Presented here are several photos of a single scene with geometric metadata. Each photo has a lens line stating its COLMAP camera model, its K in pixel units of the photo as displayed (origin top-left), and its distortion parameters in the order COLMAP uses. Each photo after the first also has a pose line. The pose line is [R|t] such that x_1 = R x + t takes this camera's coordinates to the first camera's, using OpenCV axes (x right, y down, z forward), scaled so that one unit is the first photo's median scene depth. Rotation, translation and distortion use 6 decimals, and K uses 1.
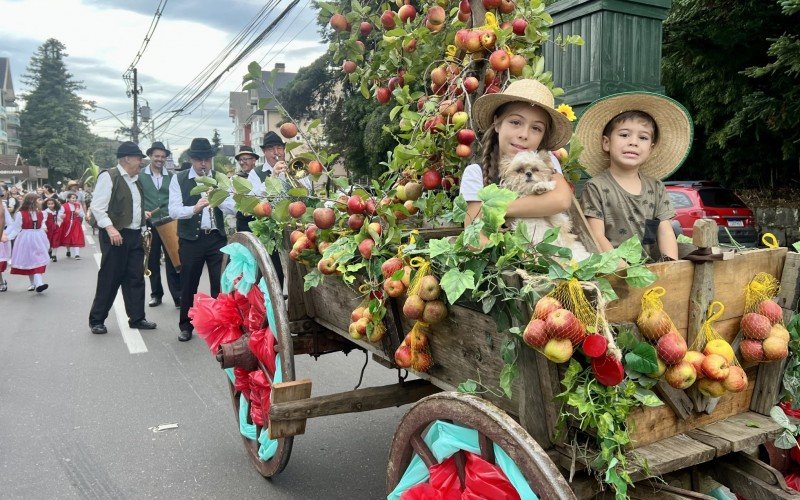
lens RADIAL K [[629.7, 0, 400.0], [0, 629.7, 250.0], [0, 0, 1]] dist [0.002717, 0.056403]
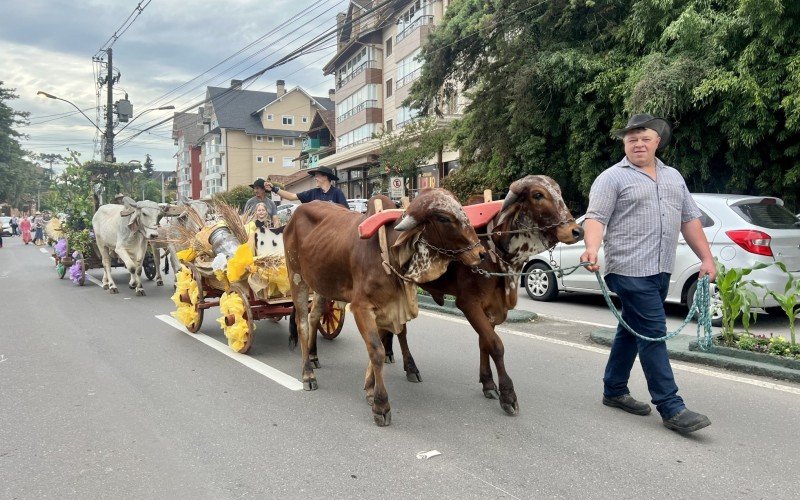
lens RADIAL K [[590.8, 0, 399.2], [0, 590.8, 262.0], [0, 0, 1]] dist [-0.000201, -0.005922]
pose [[0.991326, -0.008165, 0.131173, -0.091059], [0.010603, 0.999784, -0.017895, -0.011498], [-0.130999, 0.019130, 0.991198, 0.143237]]
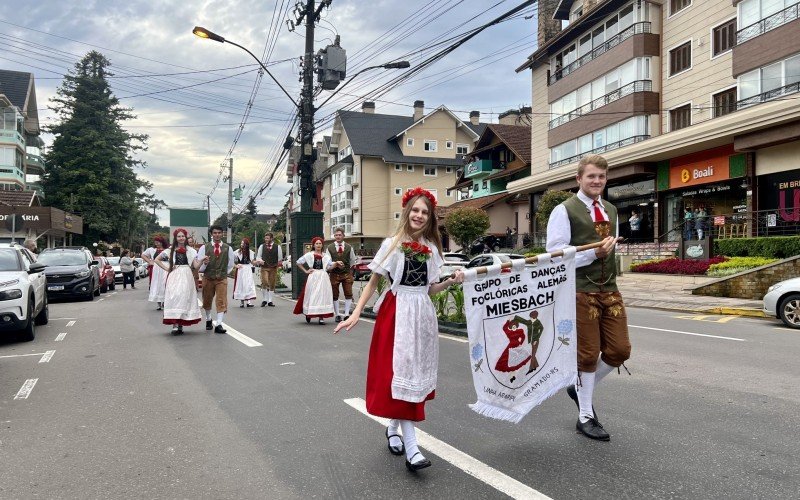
lens RADIAL K [[609.8, 0, 400.9], [0, 609.8, 267.6], [0, 0, 1]] dist [0.048490, -0.001792]
pose [[0.999871, 0.004842, -0.015310, -0.181030], [-0.006115, 0.996427, -0.084238, -0.025081], [0.014848, 0.084321, 0.996328, 0.313653]]
